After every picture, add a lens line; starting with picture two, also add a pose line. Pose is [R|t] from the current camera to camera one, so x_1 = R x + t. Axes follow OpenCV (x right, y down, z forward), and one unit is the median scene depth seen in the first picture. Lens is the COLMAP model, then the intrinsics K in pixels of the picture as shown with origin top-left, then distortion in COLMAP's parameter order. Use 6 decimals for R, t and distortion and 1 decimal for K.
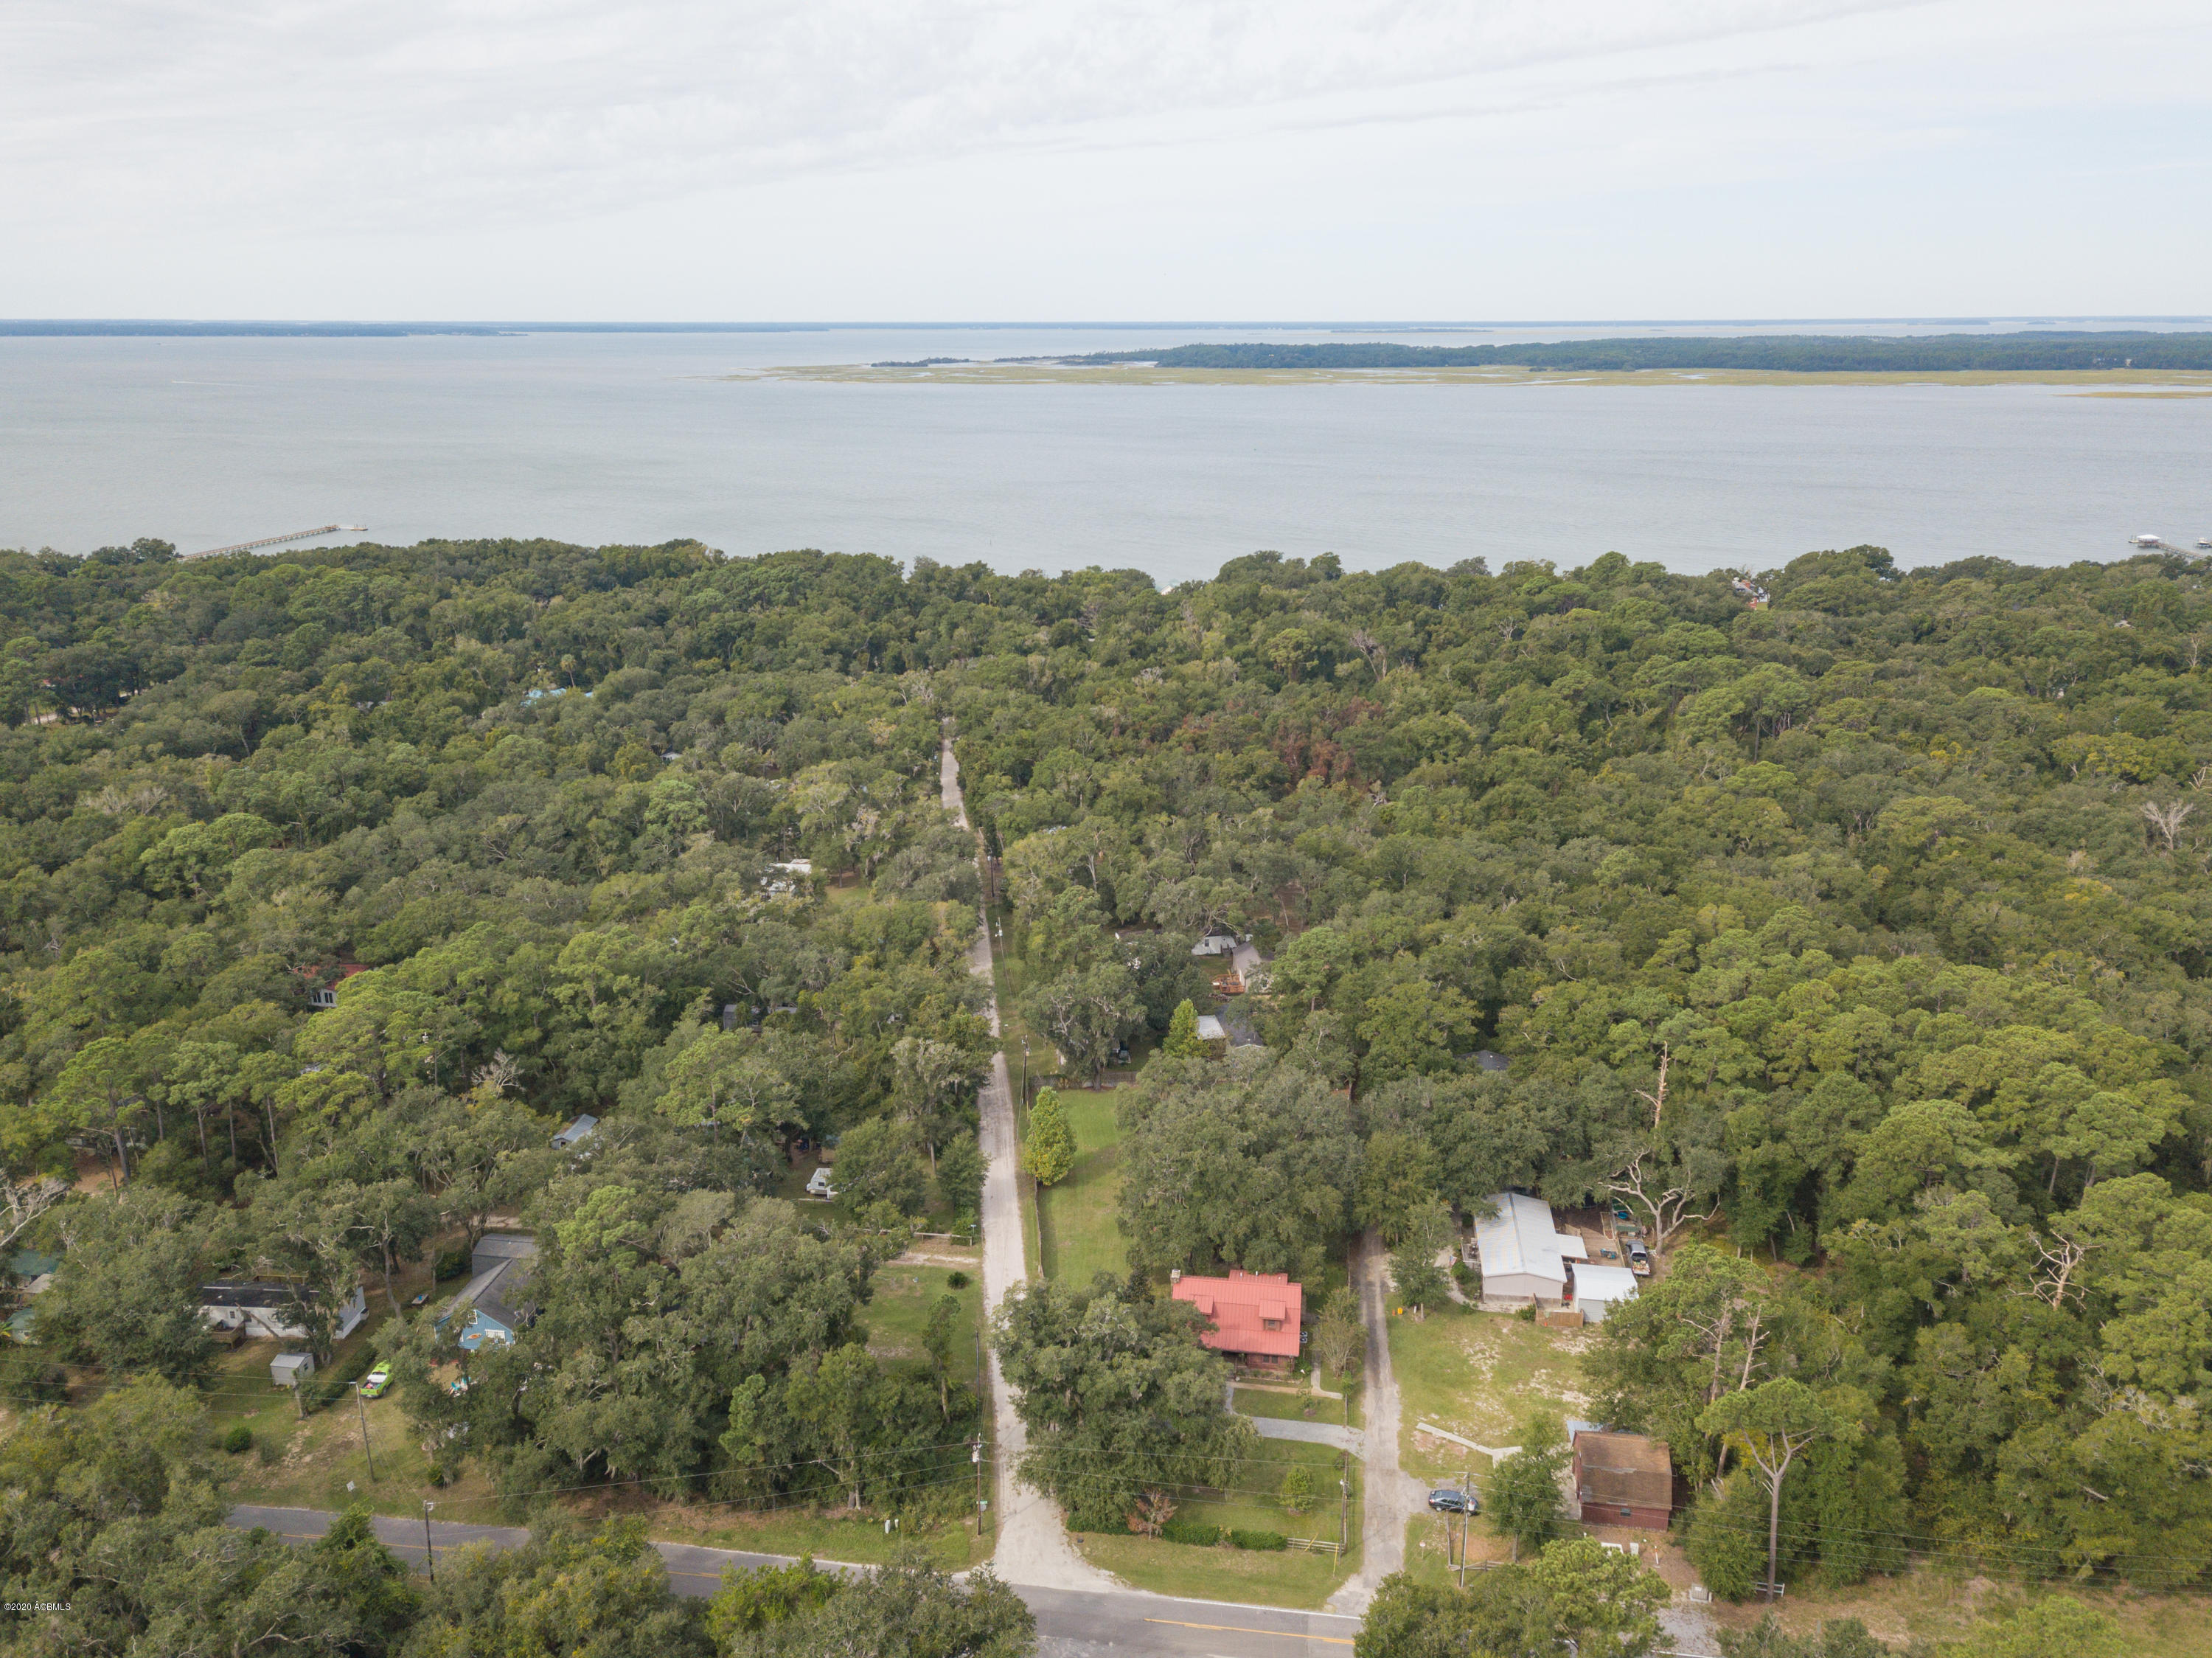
lens RADIAL K [[1698.1, 0, 1104.7], [0, 1698.1, 836.6], [0, 0, 1]] dist [0.034666, -0.000889]
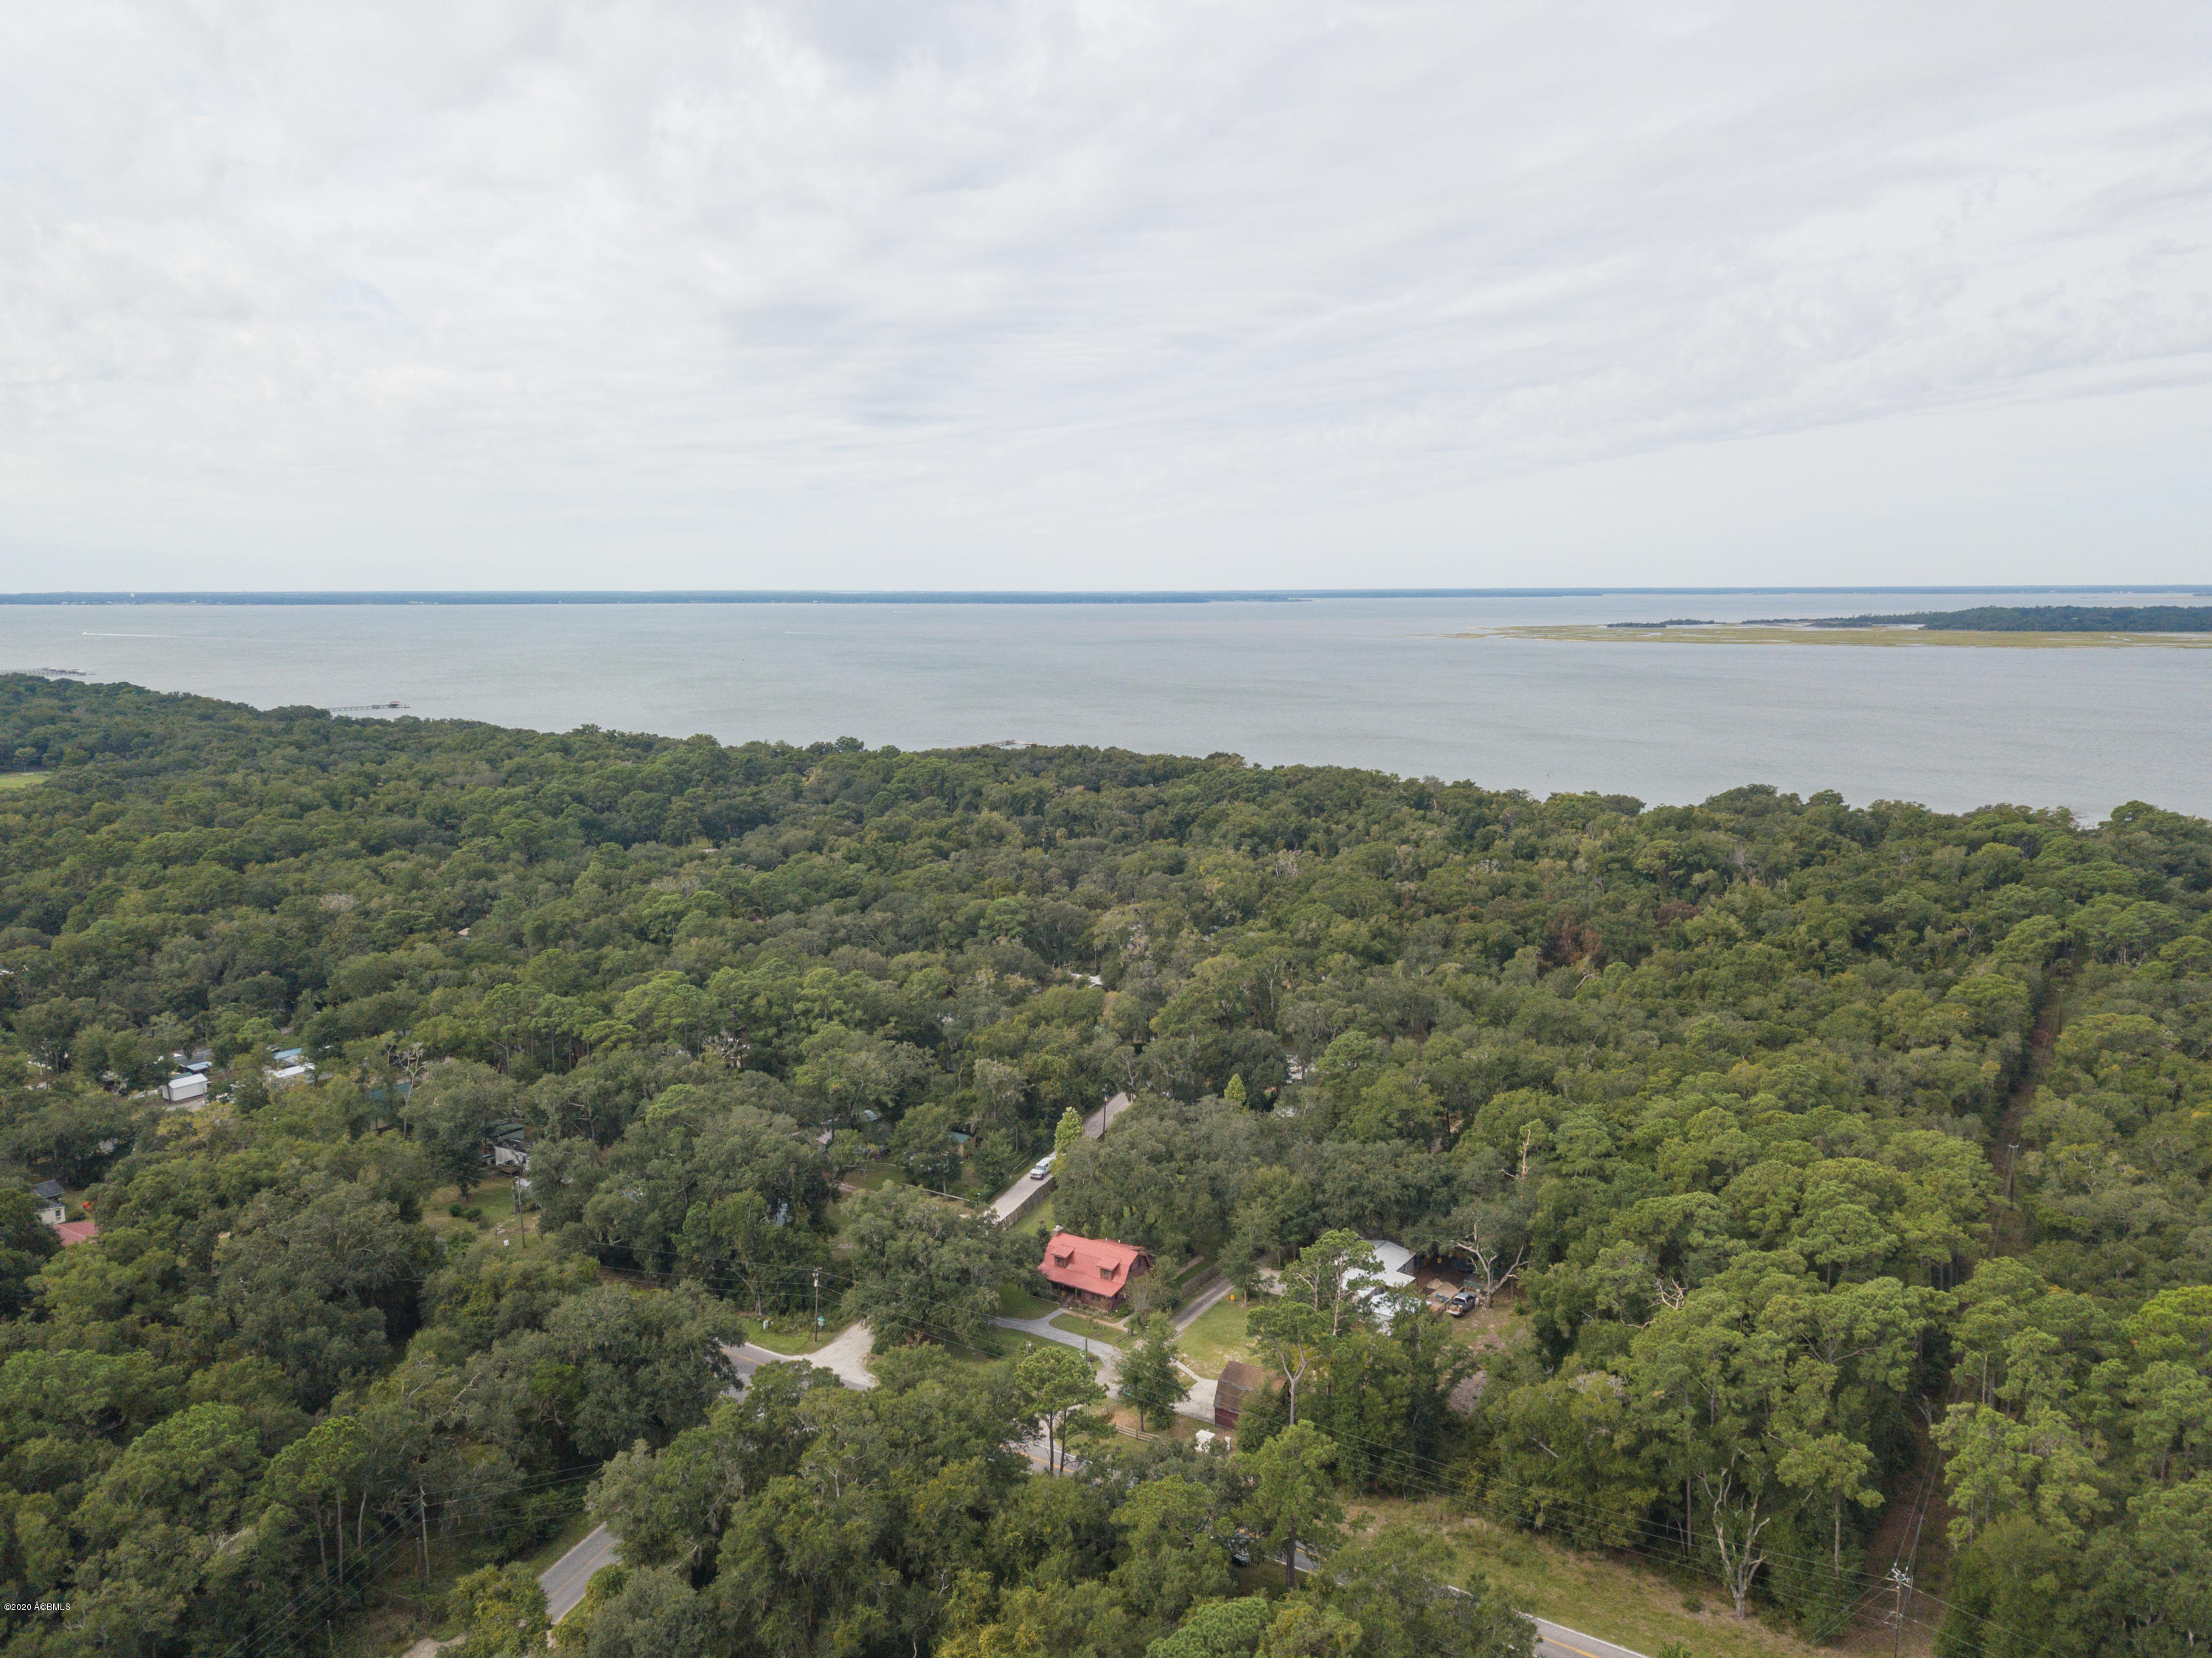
lens RADIAL K [[1698.1, 0, 1104.7], [0, 1698.1, 836.6], [0, 0, 1]] dist [0.034666, -0.000889]
pose [[0.902779, 0.062594, -0.425525, 0.577112], [-0.125003, 0.984832, -0.120335, 0.105517], [0.411538, 0.161828, 0.896910, -0.199584]]
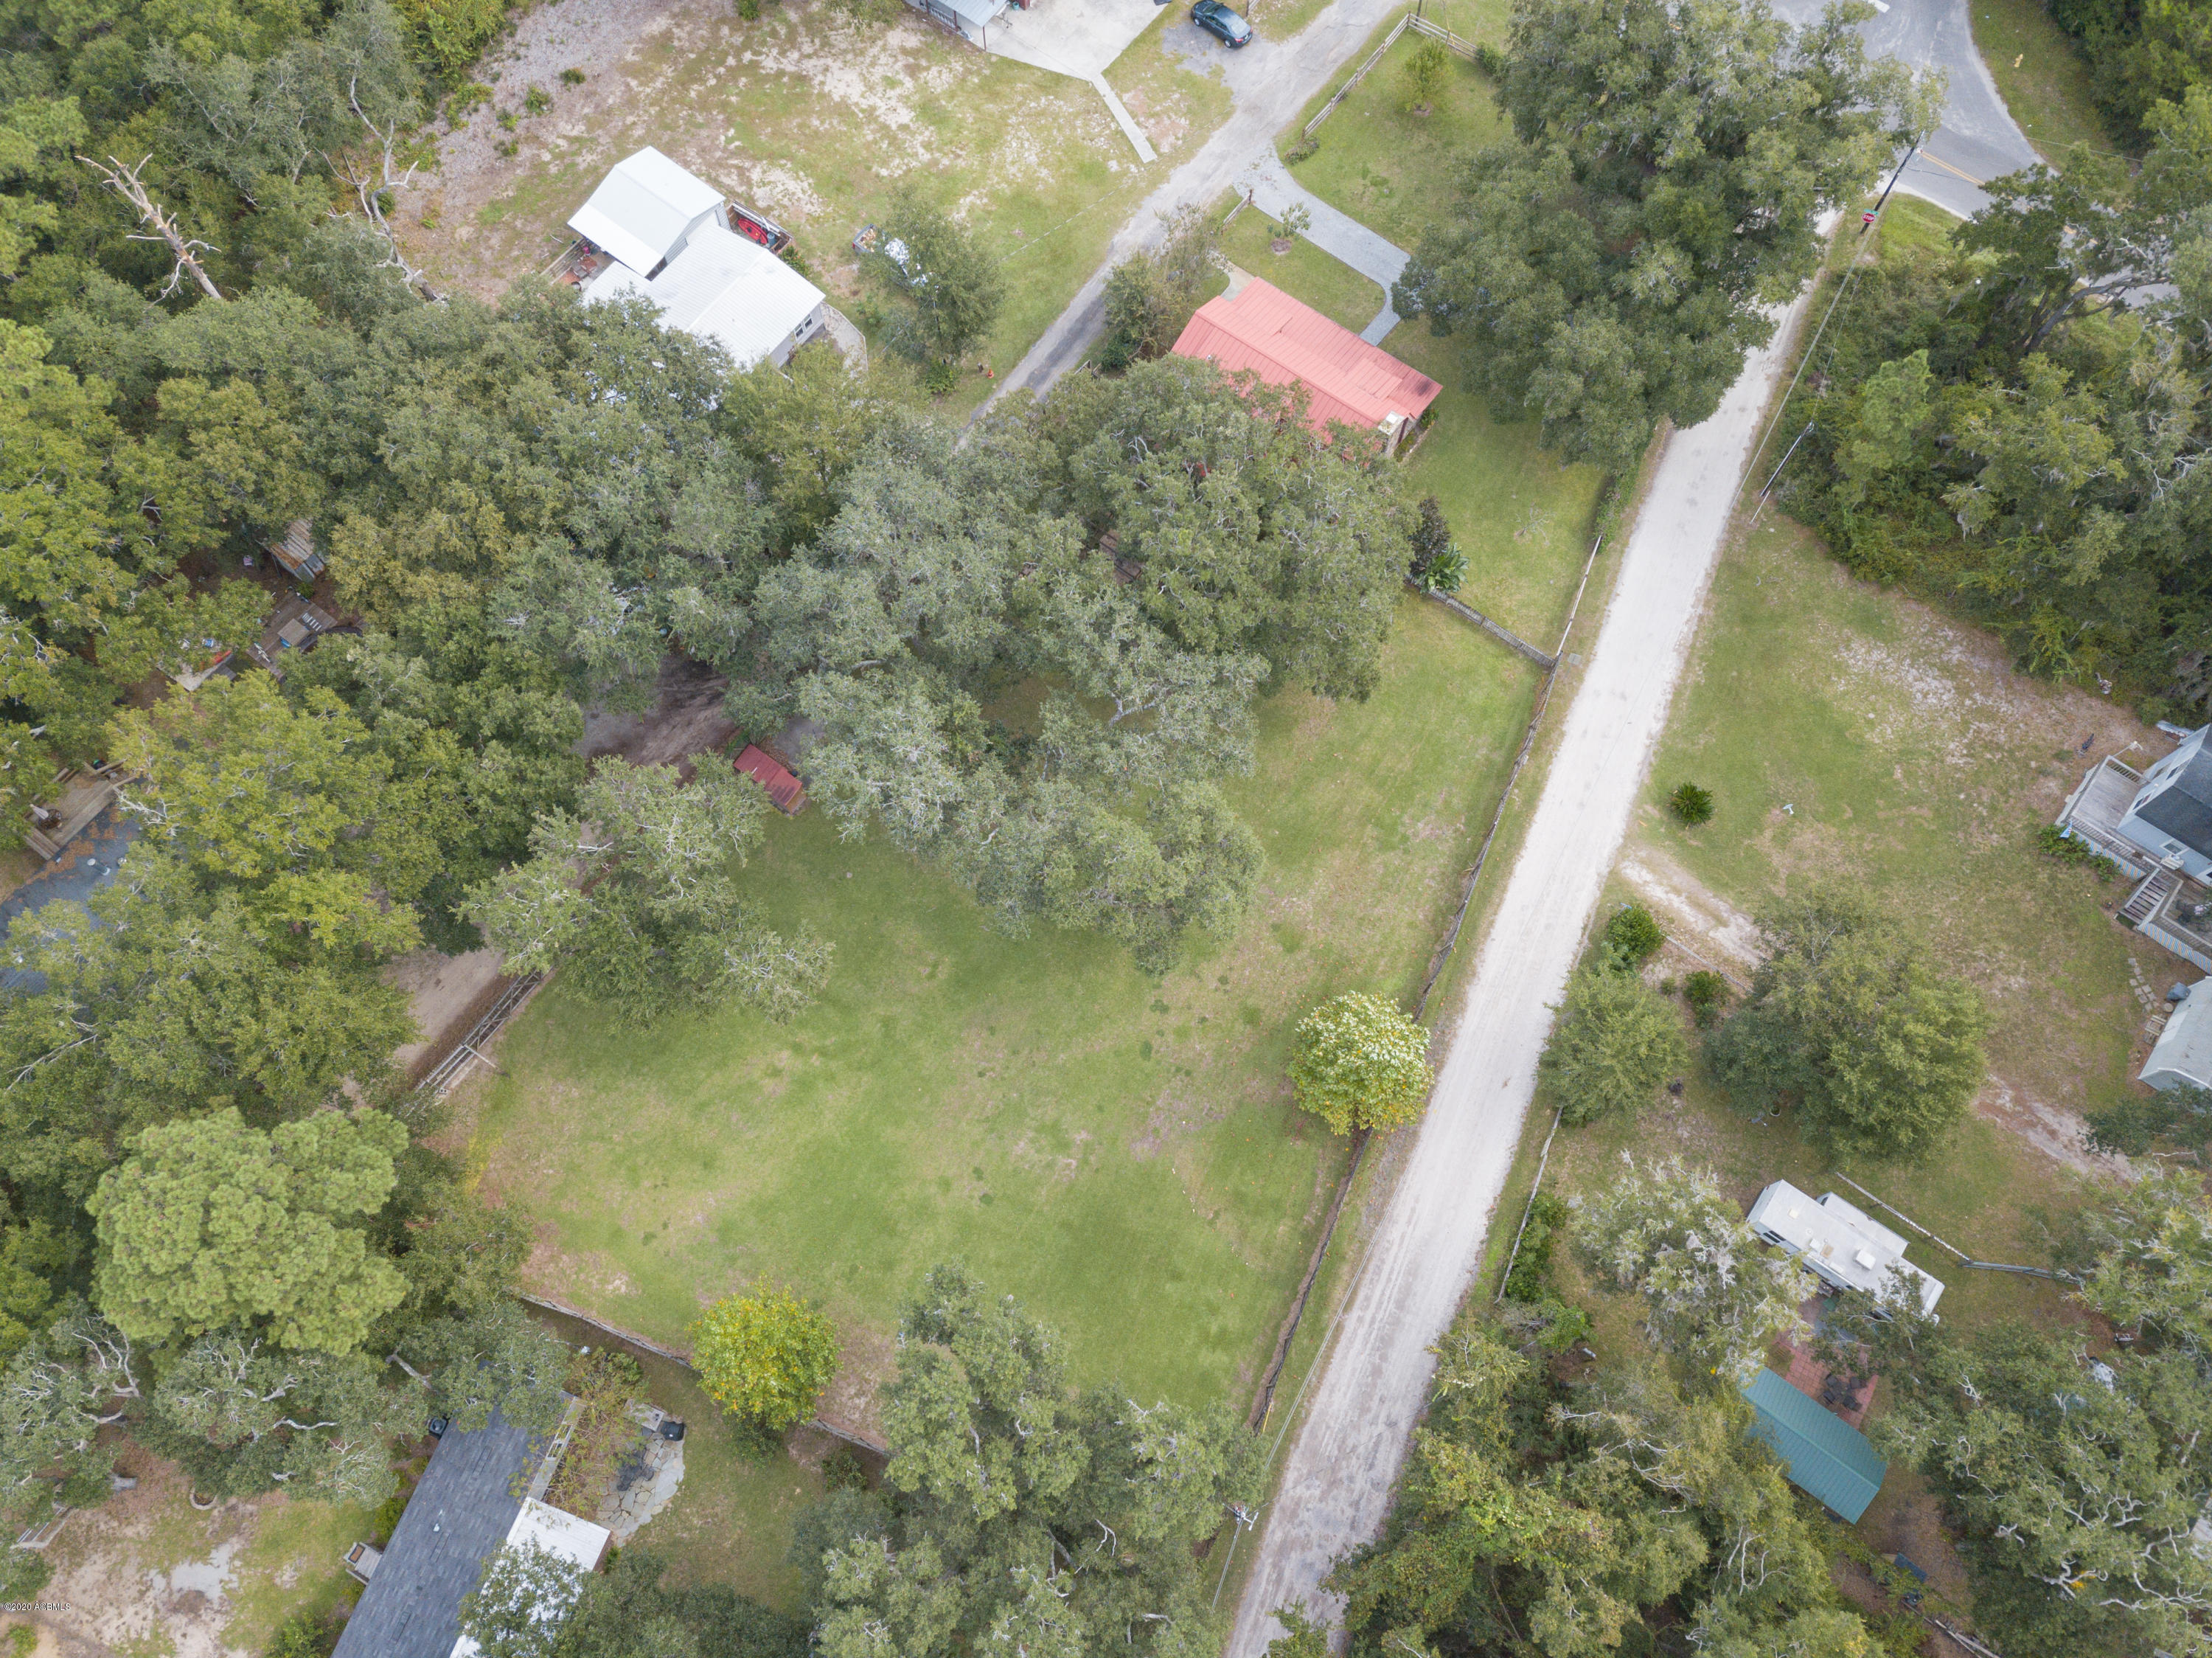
lens RADIAL K [[1698.1, 0, 1104.7], [0, 1698.1, 836.6], [0, 0, 1]] dist [0.034666, -0.000889]
pose [[-0.876569, -0.452422, 0.164139, -0.021962], [0.140585, 0.085473, 0.986372, -0.244987], [-0.460286, 0.887698, -0.011319, 1.086923]]
